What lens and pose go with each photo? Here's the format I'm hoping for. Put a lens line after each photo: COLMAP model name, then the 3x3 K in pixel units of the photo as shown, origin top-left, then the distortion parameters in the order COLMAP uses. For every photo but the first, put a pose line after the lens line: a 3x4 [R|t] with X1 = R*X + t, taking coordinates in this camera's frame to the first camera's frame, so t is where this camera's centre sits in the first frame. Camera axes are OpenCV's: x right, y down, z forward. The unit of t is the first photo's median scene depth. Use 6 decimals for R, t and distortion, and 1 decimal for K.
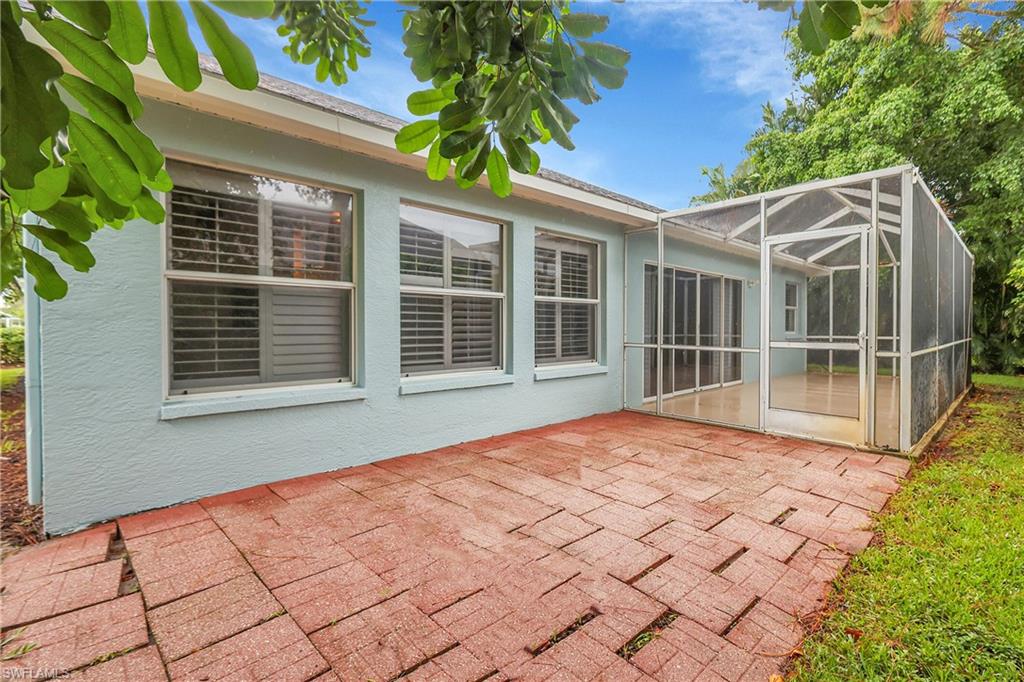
lens RADIAL K [[478.6, 0, 512.0], [0, 478.6, 341.0], [0, 0, 1]] dist [-0.003648, -0.000889]
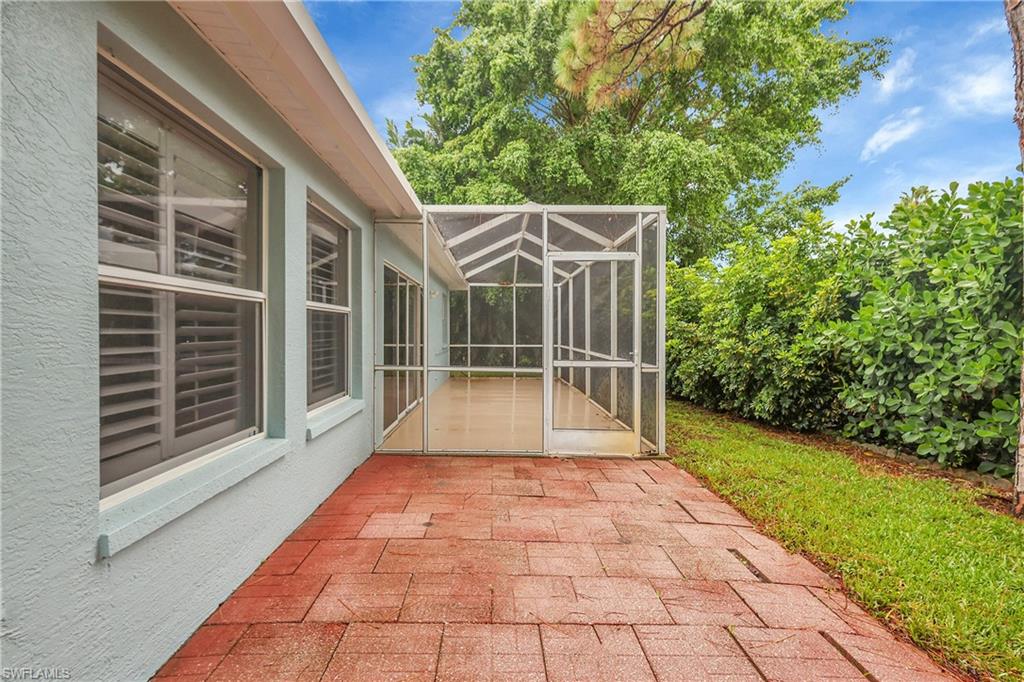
lens RADIAL K [[478.6, 0, 512.0], [0, 478.6, 341.0], [0, 0, 1]] dist [-0.003648, -0.000889]
pose [[0.664924, -0.010374, 0.746839, -0.241033], [0.016246, 0.999868, -0.000575, -0.040003], [-0.746735, 0.012515, 0.665004, 0.426010]]
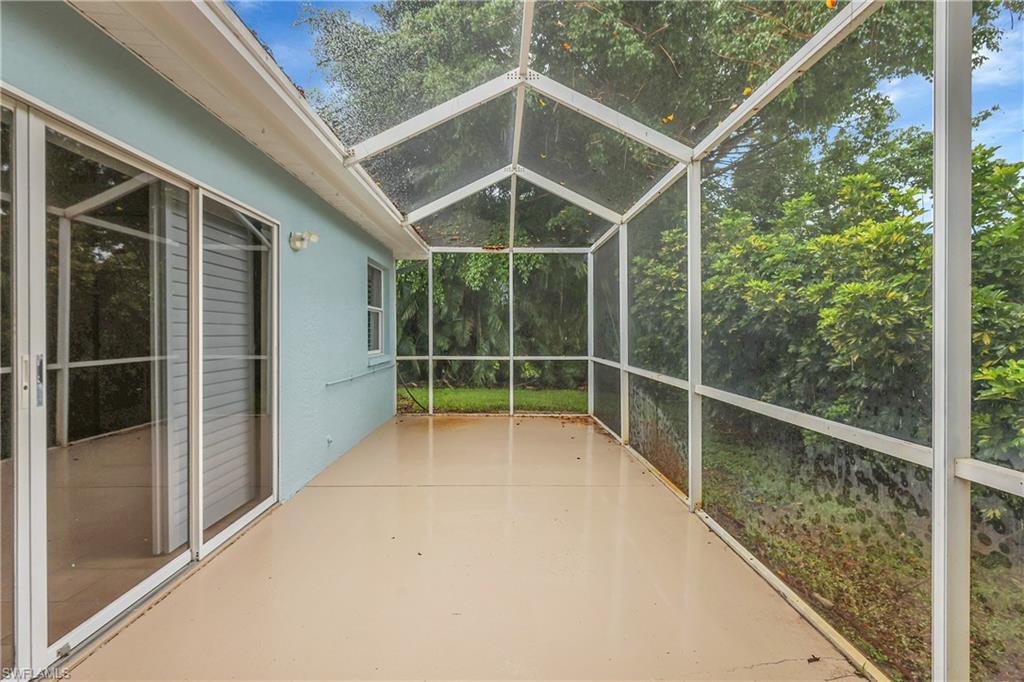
lens RADIAL K [[496.2, 0, 523.0], [0, 496.2, 338.0], [0, 0, 1]] dist [0.000902, 0.000991]
pose [[0.652818, -0.003790, 0.757505, 0.596496], [0.015721, 0.999840, -0.008546, -0.066190], [-0.757351, 0.017487, 0.652773, 1.133126]]
